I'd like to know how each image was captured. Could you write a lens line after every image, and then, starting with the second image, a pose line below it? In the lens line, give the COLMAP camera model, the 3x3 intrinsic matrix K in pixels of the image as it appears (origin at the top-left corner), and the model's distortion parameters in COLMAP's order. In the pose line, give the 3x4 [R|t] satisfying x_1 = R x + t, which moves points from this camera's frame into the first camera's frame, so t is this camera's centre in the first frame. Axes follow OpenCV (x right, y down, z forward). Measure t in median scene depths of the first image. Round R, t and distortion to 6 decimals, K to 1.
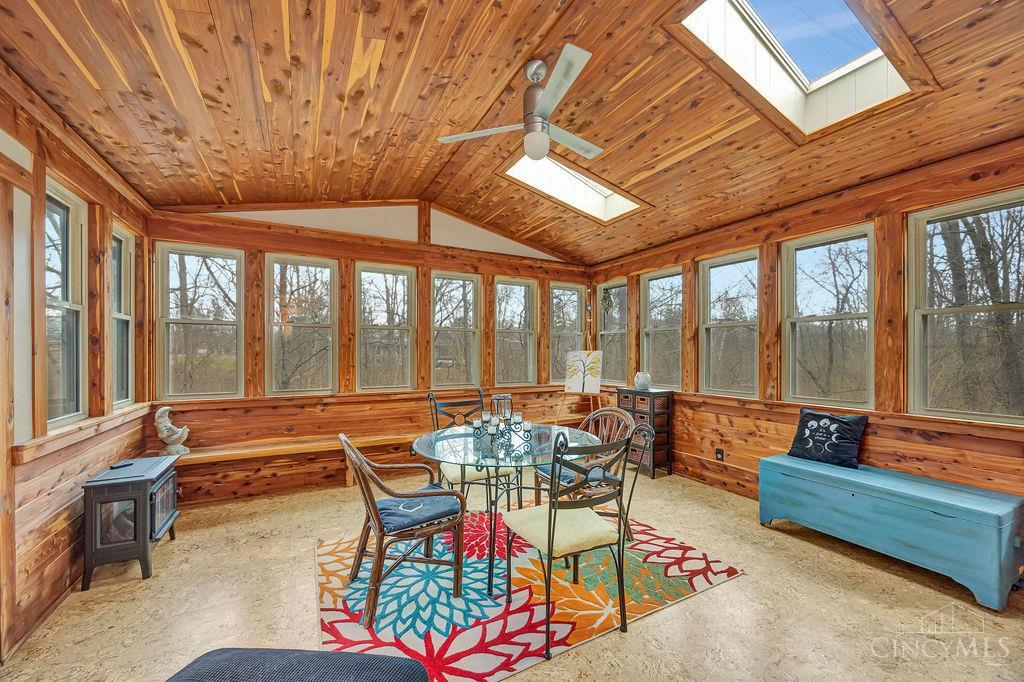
lens RADIAL K [[392.5, 0, 509.3], [0, 392.5, 354.0], [0, 0, 1]] dist [-0.003797, -0.000180]
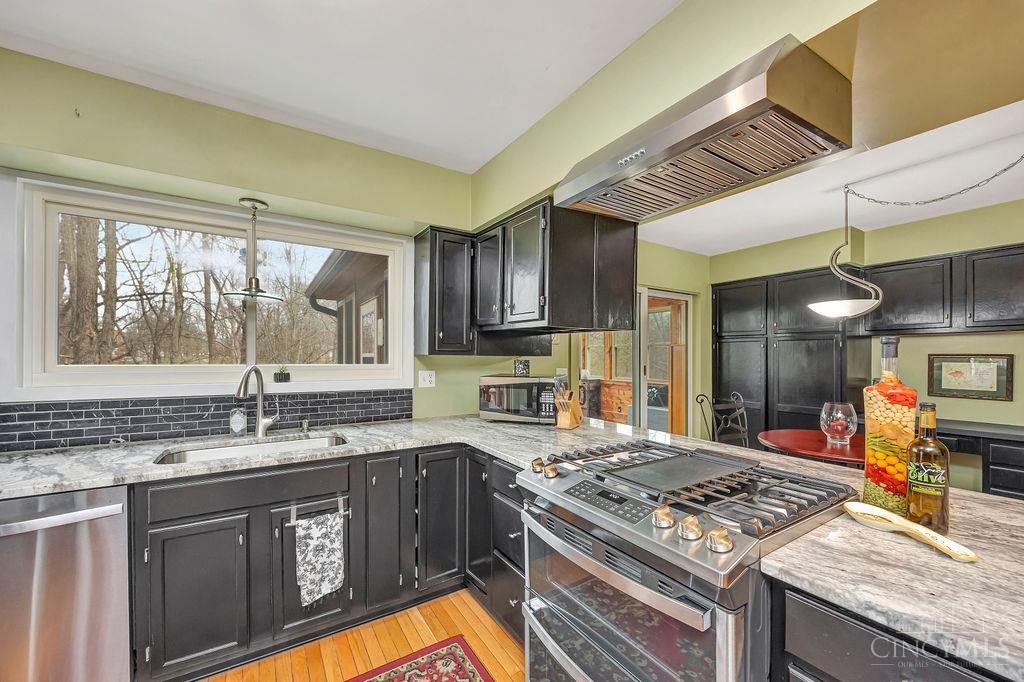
lens RADIAL K [[392.5, 0, 515.2], [0, 392.5, 359.1], [0, 0, 1]] dist [-0.003797, -0.000180]
pose [[0.996321, 0.003635, 0.085627, -0.188505], [-0.004141, 0.999975, 0.005728, -0.016678], [-0.085604, -0.006061, 0.996311, -1.090882]]
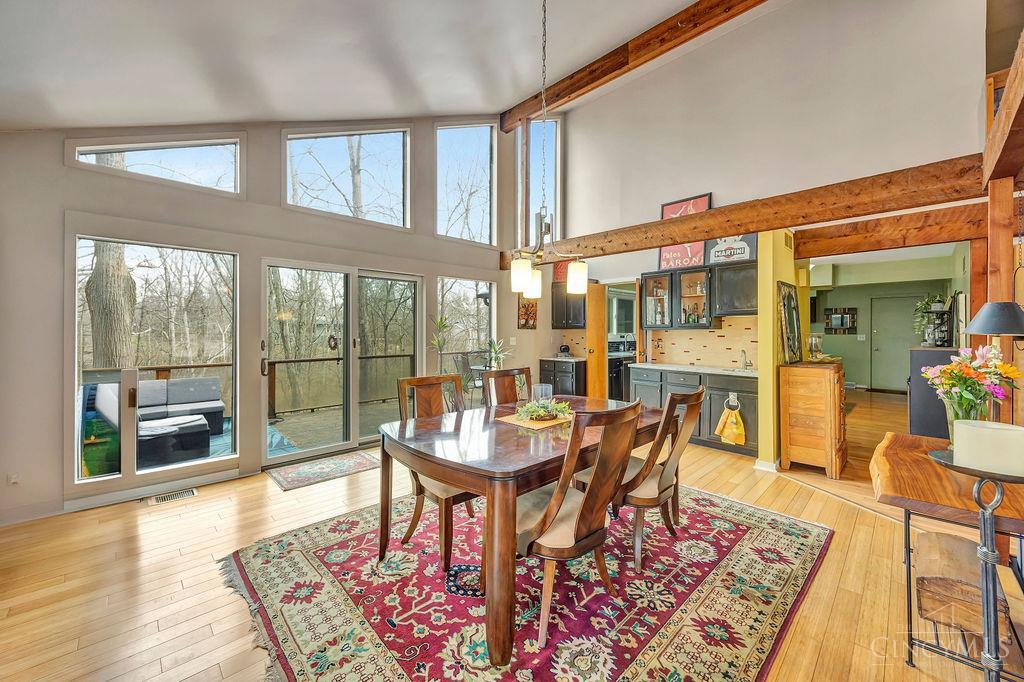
lens RADIAL K [[392.5, 0, 497.6], [0, 392.5, 329.4], [0, 0, 1]] dist [-0.003797, -0.000180]
pose [[0.967059, 0.002157, 0.254545, -1.826633], [-0.001074, 0.999990, -0.004393, -0.014051], [-0.254551, 0.003975, 0.967051, -2.505681]]
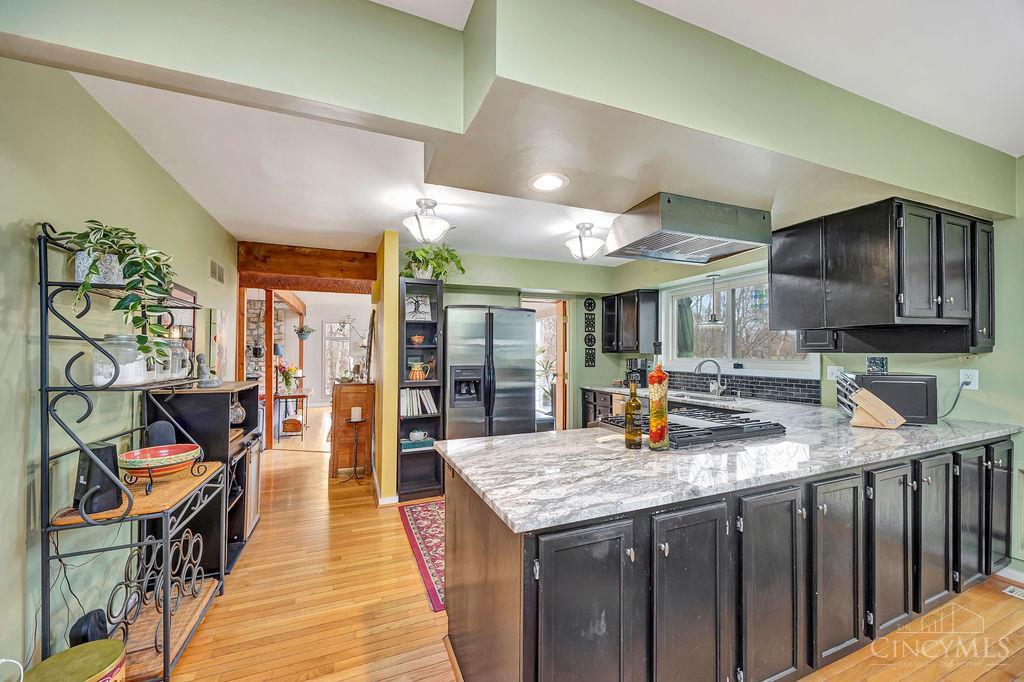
lens RADIAL K [[392.5, 0, 502.4], [0, 392.5, 349.0], [0, 0, 1]] dist [-0.003797, -0.000180]
pose [[-0.111633, -0.010219, -0.993697, 0.652178], [0.000990, 0.999945, -0.010394, -0.018785], [0.993749, -0.002144, -0.111617, -0.960810]]
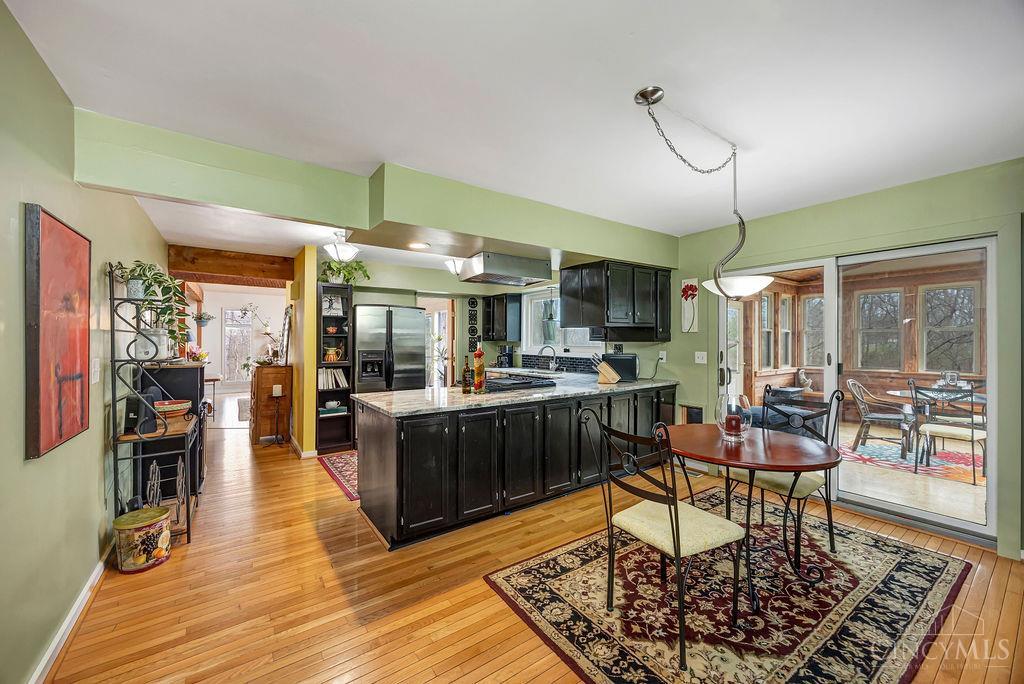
lens RADIAL K [[392.5, 0, 496.6], [0, 392.5, 345.2], [0, 0, 1]] dist [-0.003797, -0.000180]
pose [[0.104782, 0.010922, -0.994435, 1.044588], [-0.003709, 0.999937, 0.010592, -0.019514], [0.994488, 0.002578, 0.104816, -0.879067]]
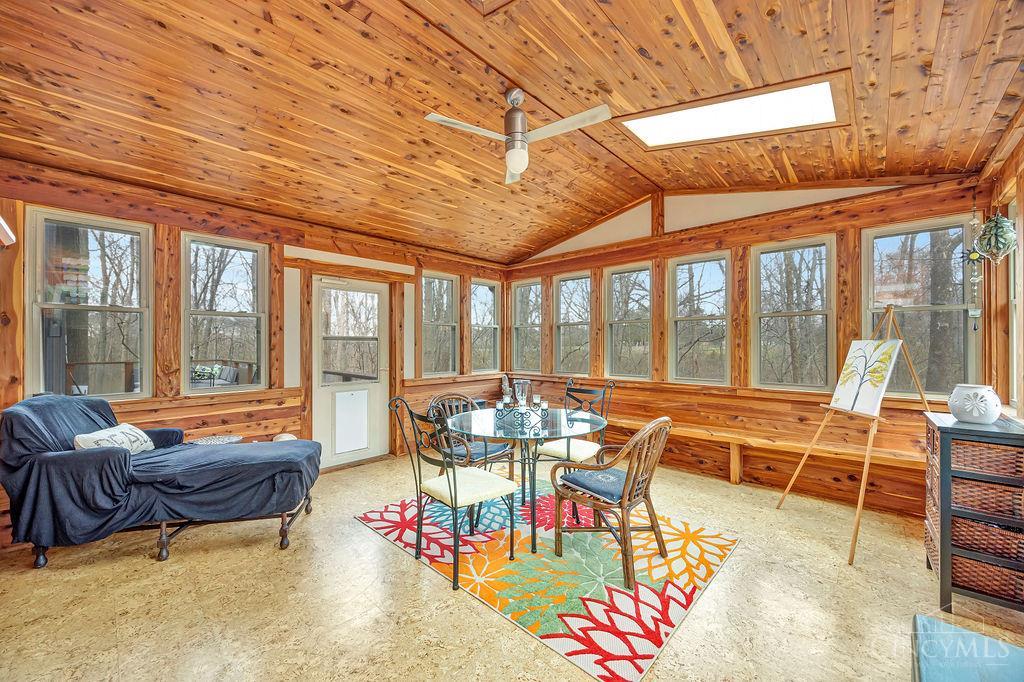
lens RADIAL K [[392.5, 0, 514.6], [0, 392.5, 339.2], [0, 0, 1]] dist [-0.003797, -0.000180]
pose [[0.317196, -0.016951, -0.948209, 0.745106], [-0.004740, 0.999799, -0.019459, 0.005577], [0.948348, 0.010667, 0.317052, 0.416401]]
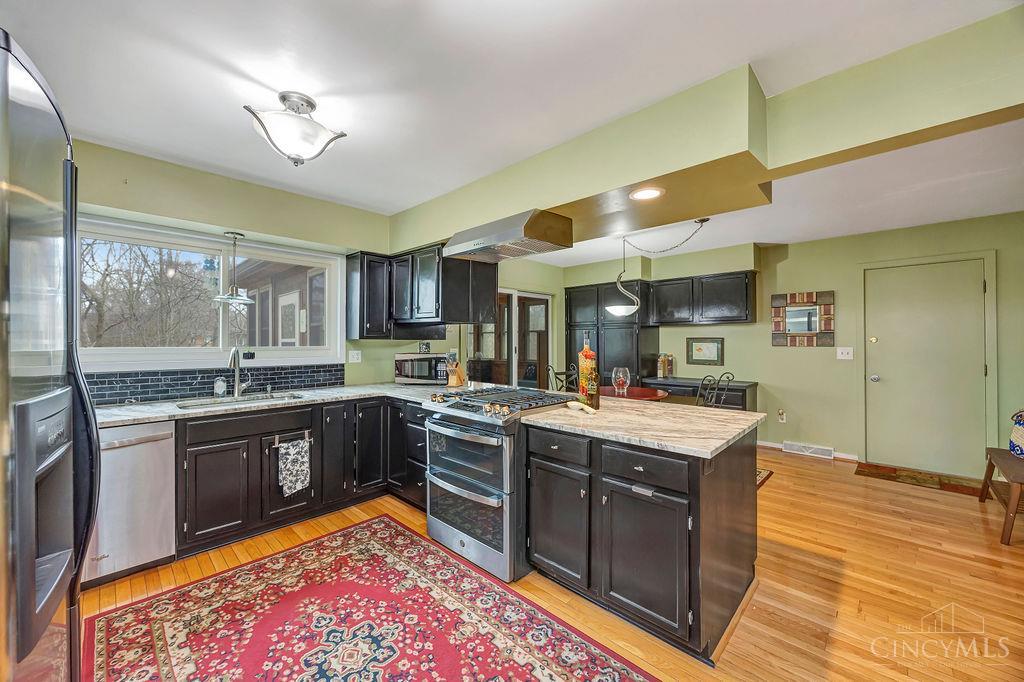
lens RADIAL K [[392.5, 0, 513.4], [0, 392.5, 334.4], [0, 0, 1]] dist [-0.003797, -0.000180]
pose [[0.947761, 0.004303, 0.318952, -0.226177], [0.001441, 0.999841, -0.017770, -0.013575], [-0.318978, 0.017302, 0.947604, -1.455687]]
